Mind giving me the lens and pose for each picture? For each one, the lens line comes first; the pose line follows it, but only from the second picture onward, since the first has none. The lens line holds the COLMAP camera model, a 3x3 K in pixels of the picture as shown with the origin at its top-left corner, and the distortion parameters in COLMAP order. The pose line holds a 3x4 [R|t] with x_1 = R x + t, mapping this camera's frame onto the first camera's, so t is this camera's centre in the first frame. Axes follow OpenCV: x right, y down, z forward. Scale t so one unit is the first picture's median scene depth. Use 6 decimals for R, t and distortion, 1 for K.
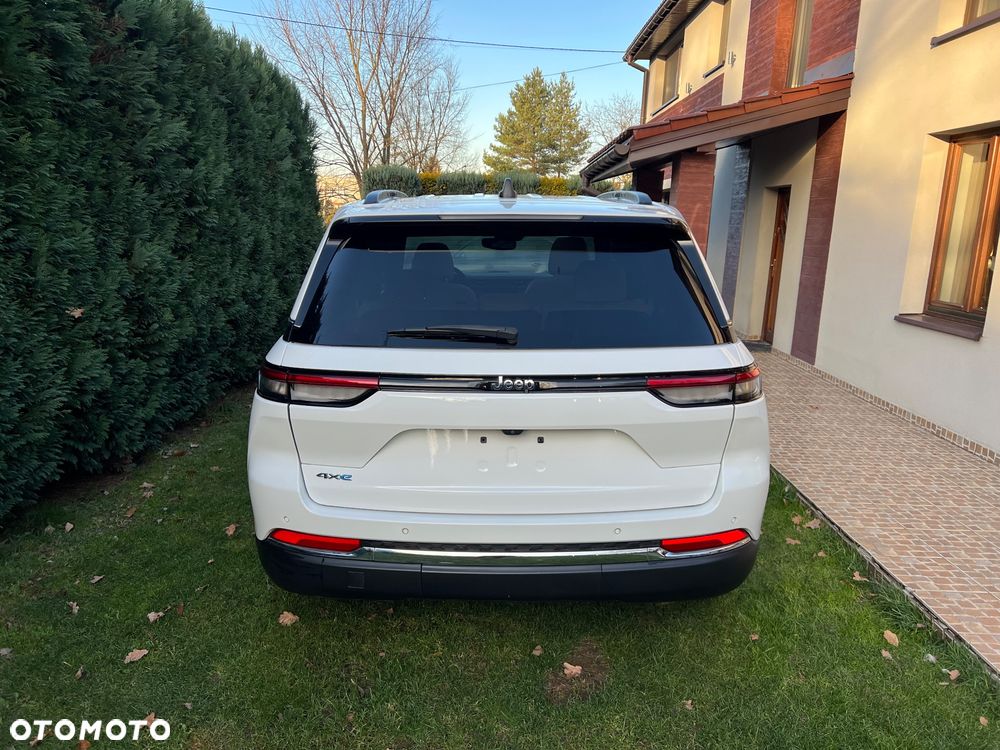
lens RADIAL K [[739.0, 0, 497.9], [0, 739.0, 372.0], [0, 0, 1]] dist [0.063010, -0.064711]
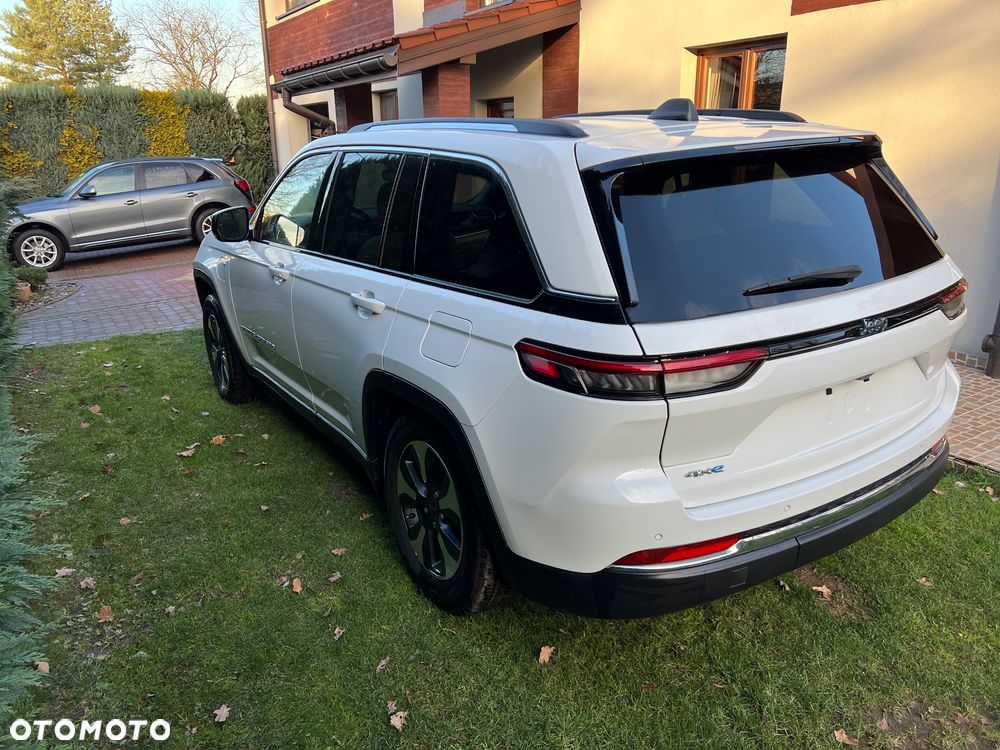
lens RADIAL K [[738.6, 0, 500.0], [0, 738.6, 375.0], [0, 0, 1]] dist [0.066722, -0.070850]
pose [[0.846392, -0.207343, 0.490541, -0.247421], [0.151397, 0.976772, 0.151640, -0.039700], [-0.510588, -0.054080, 0.858123, 0.122562]]
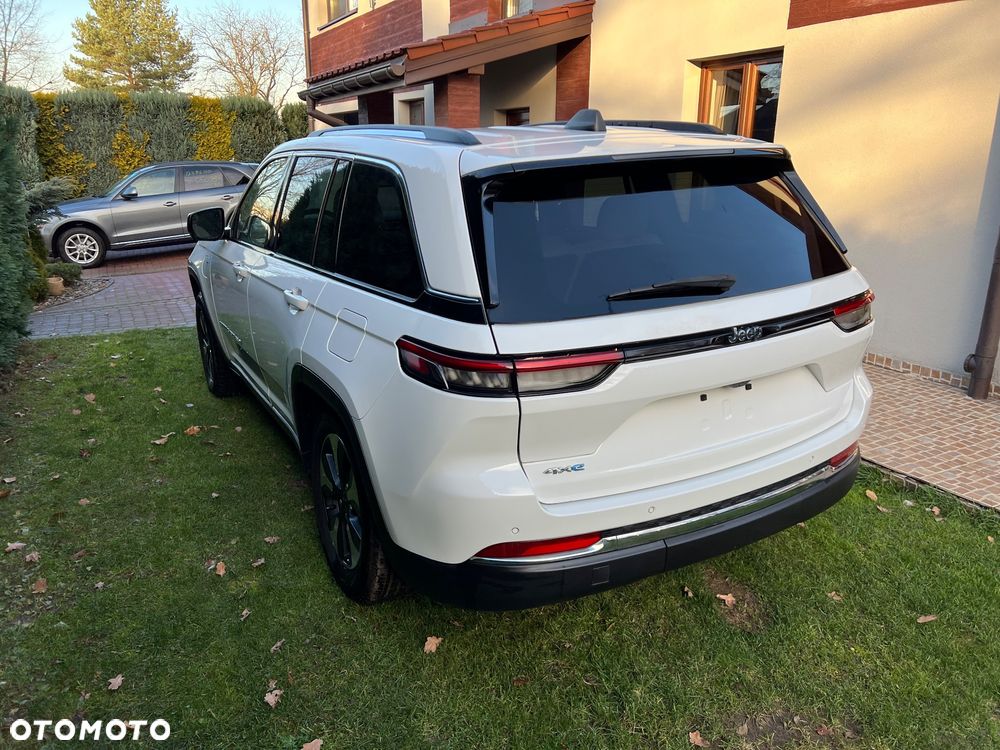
lens RADIAL K [[739.0, 0, 497.9], [0, 739.0, 372.0], [0, 0, 1]] dist [0.063010, -0.064711]
pose [[0.881960, -0.170184, 0.439526, -0.199198], [0.126126, 0.983745, 0.127820, -0.028299], [-0.454135, -0.057296, 0.889089, 0.083167]]
